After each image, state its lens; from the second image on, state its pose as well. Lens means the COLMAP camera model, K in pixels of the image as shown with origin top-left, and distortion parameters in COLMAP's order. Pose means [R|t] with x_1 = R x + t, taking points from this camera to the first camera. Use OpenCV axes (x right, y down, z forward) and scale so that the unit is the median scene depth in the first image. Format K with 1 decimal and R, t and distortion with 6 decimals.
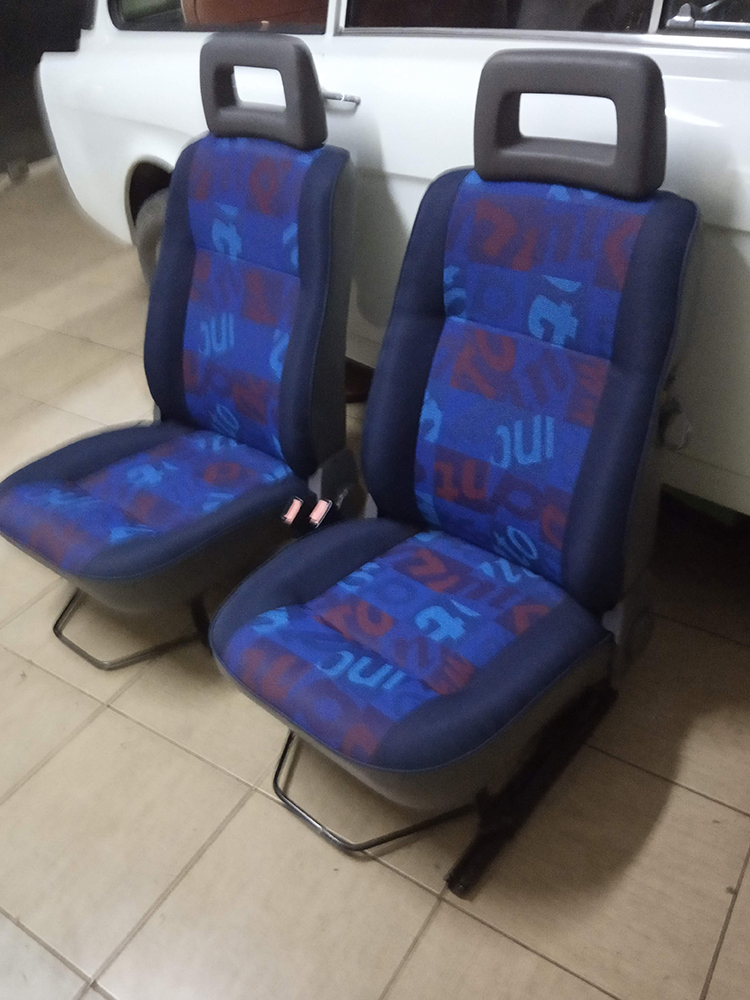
lens RADIAL K [[791.0, 0, 375.4], [0, 791.0, 527.0], [0, 0, 1]] dist [0.002079, -0.106872]
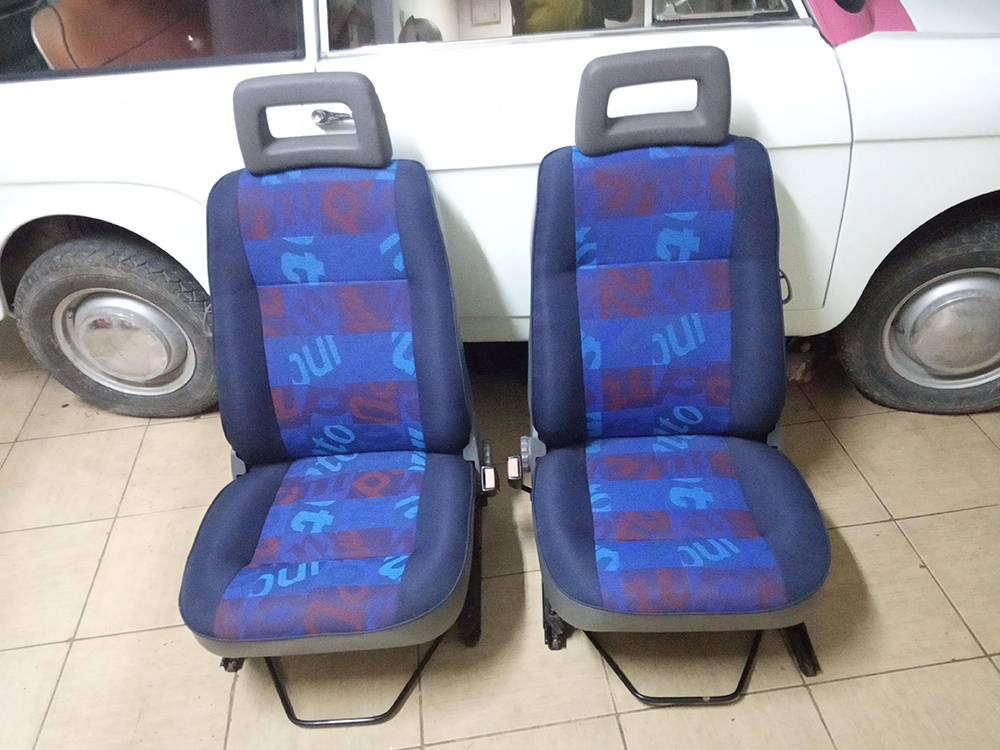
lens RADIAL K [[791.0, 0, 500.0], [0, 791.0, 375.0], [0, 0, 1]] dist [0.002079, -0.106872]
pose [[0.769868, -0.365072, 0.523474, -0.701196], [0.413418, 0.910149, 0.026730, -0.200016], [-0.486198, 0.195835, 0.851622, 0.059399]]
